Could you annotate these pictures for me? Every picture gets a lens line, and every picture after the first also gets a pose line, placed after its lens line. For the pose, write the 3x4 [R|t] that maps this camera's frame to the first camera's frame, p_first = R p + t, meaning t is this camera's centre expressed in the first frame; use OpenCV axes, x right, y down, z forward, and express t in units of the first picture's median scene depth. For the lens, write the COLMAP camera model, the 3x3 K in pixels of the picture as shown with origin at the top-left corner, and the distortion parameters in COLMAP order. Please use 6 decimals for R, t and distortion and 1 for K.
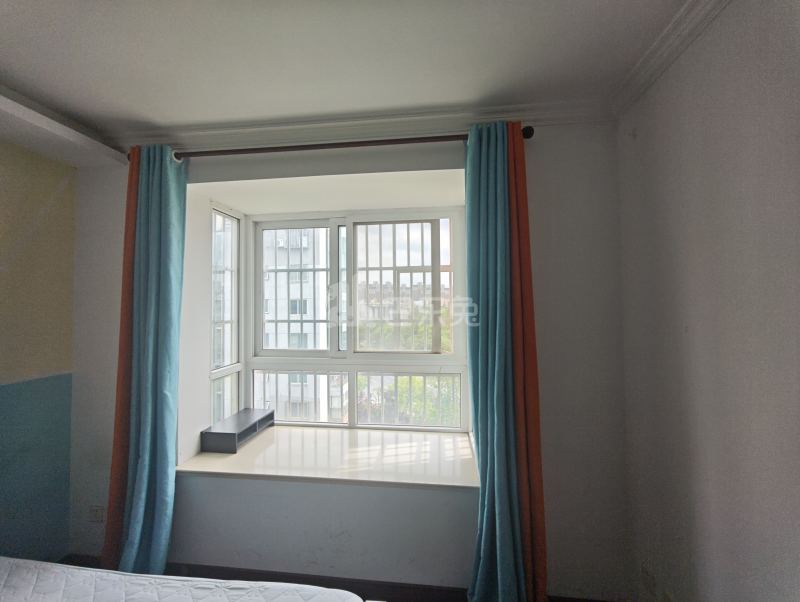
lens RADIAL K [[335.2, 0, 398.6], [0, 335.2, 296.4], [0, 0, 1]] dist [-0.017548, 0.007763]
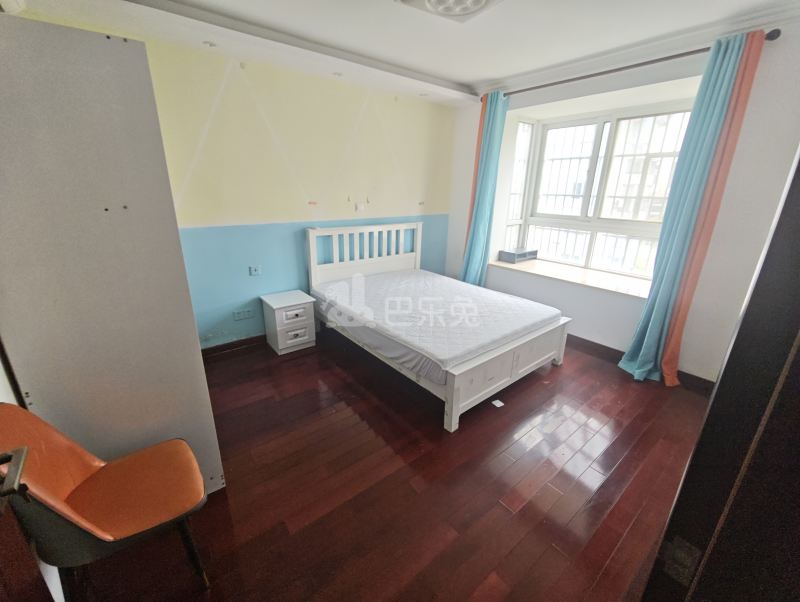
lens RADIAL K [[335.2, 0, 398.6], [0, 335.2, 296.4], [0, 0, 1]] dist [-0.017548, 0.007763]
pose [[0.703748, 0.244592, -0.667018, 0.314900], [-0.007206, 0.941277, 0.337558, 0.003389], [0.710413, -0.232750, 0.664184, -0.671348]]
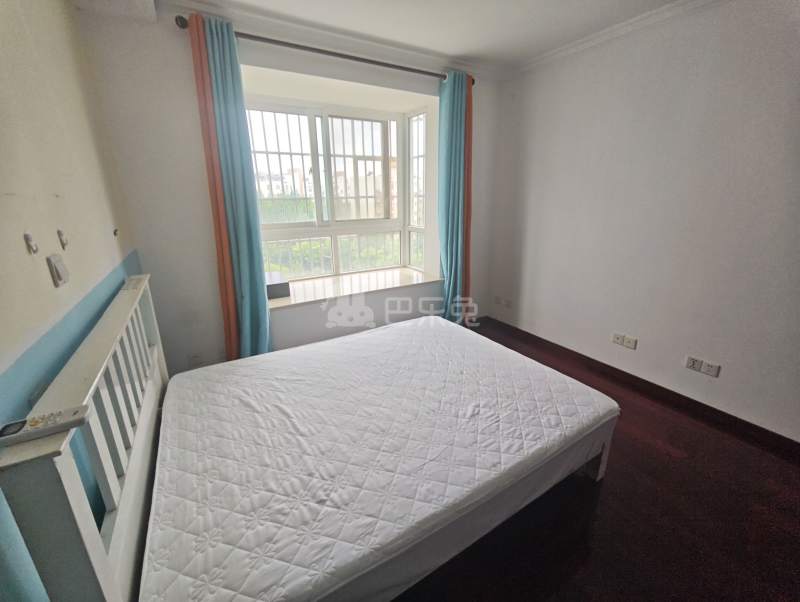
lens RADIAL K [[335.2, 0, 398.6], [0, 335.2, 296.4], [0, 0, 1]] dist [-0.017548, 0.007763]
pose [[0.801600, -0.173698, 0.572072, -0.767365], [-0.014052, 0.951127, 0.308481, 0.034804], [-0.597695, -0.255317, 0.759983, -0.271660]]
